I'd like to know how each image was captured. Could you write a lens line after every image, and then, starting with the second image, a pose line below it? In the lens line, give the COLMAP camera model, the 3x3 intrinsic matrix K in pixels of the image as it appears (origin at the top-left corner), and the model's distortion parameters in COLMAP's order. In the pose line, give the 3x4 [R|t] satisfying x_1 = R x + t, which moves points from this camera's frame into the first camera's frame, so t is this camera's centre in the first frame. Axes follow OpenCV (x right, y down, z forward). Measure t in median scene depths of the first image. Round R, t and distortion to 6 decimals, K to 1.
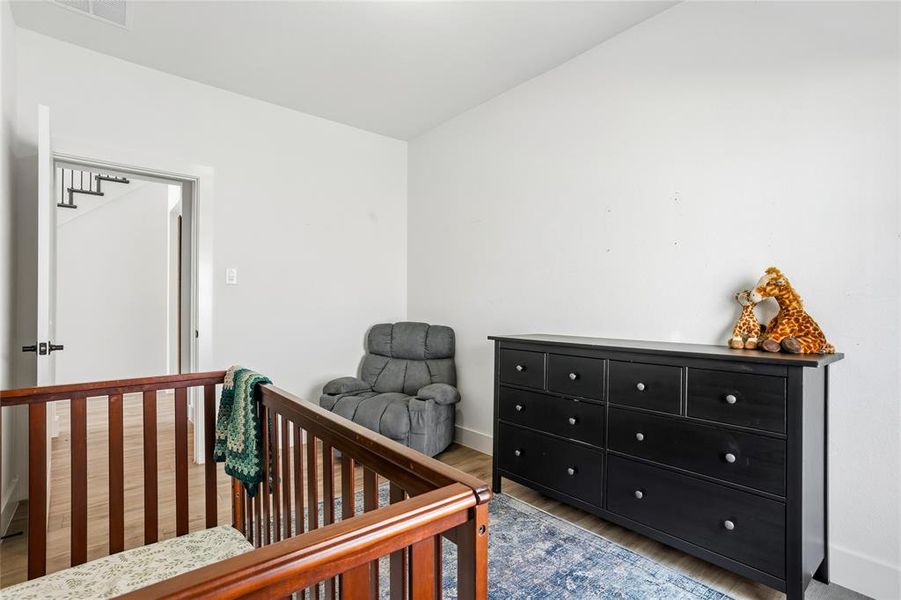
lens RADIAL K [[437.2, 0, 451.2], [0, 437.2, 306.7], [0, 0, 1]] dist [-0.049142, 0.032264]
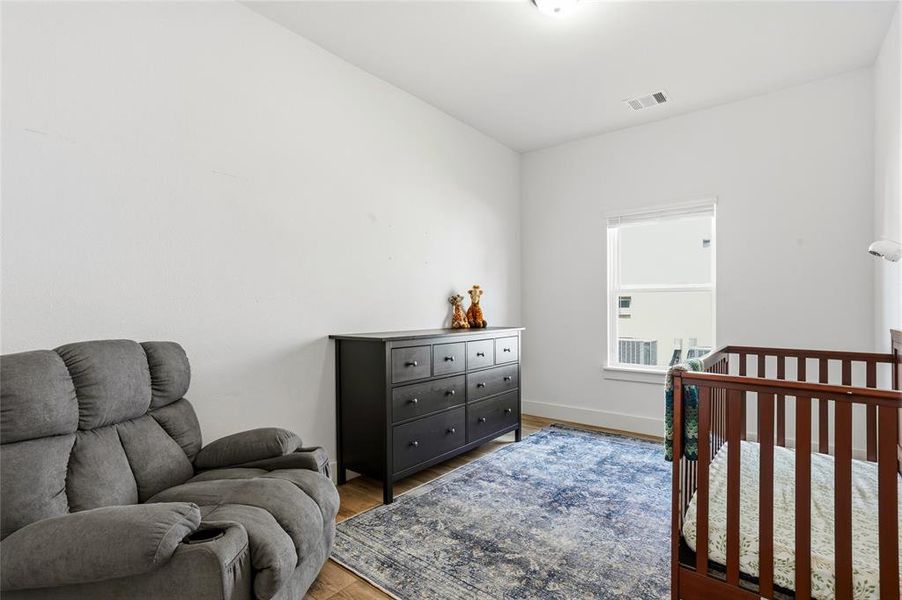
lens RADIAL K [[437.7, 0, 451.7], [0, 437.7, 306.7], [0, 0, 1]] dist [-0.049142, 0.032264]
pose [[-0.232233, 0.011695, 0.972590, -0.734014], [-0.010298, 0.999842, -0.014482, 0.024153], [-0.972606, -0.013379, -0.232076, 0.973482]]
